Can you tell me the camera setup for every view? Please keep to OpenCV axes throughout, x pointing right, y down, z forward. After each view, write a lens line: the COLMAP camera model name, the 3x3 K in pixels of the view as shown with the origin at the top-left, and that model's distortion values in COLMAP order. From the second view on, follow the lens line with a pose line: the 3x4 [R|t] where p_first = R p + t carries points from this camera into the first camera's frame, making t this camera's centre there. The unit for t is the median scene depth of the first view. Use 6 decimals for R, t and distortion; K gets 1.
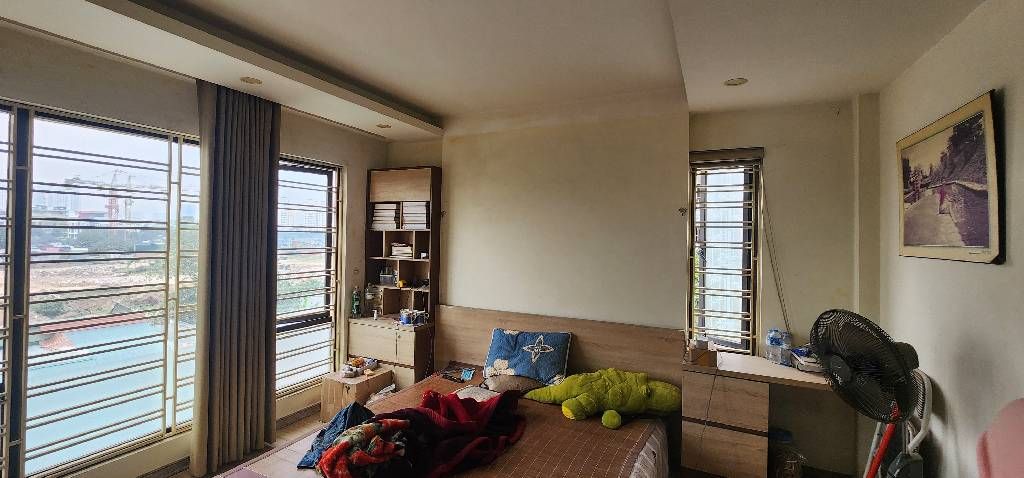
lens RADIAL K [[420.4, 0, 512.0], [0, 420.4, 239.0], [0, 0, 1]] dist [0.003230, 0.000060]
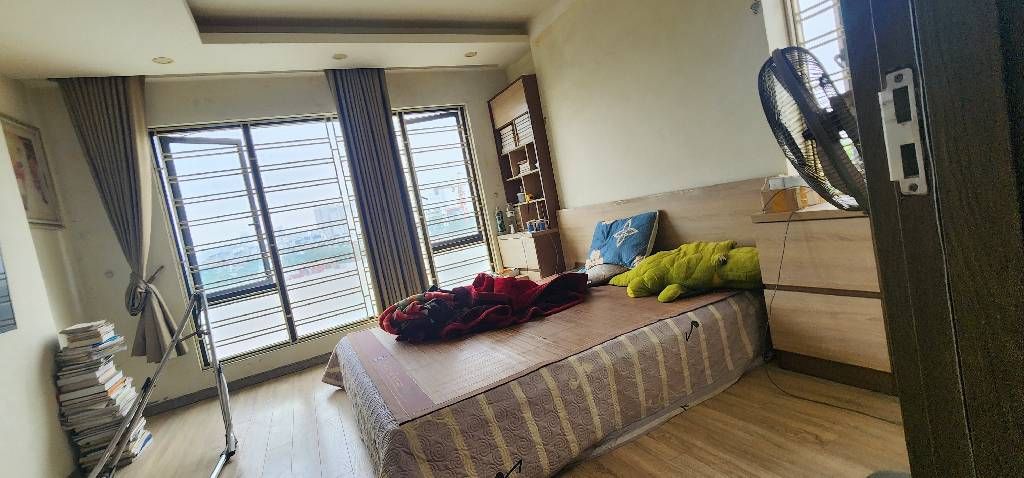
lens RADIAL K [[437.2, 0, 512.0], [0, 437.2, 239.0], [0, 0, 1]] dist [-0.000639, -0.000011]
pose [[0.780199, -0.130140, -0.611845, 0.406339], [0.204837, 0.977343, 0.053318, 0.157881], [0.591043, -0.166926, 0.789179, 0.102874]]
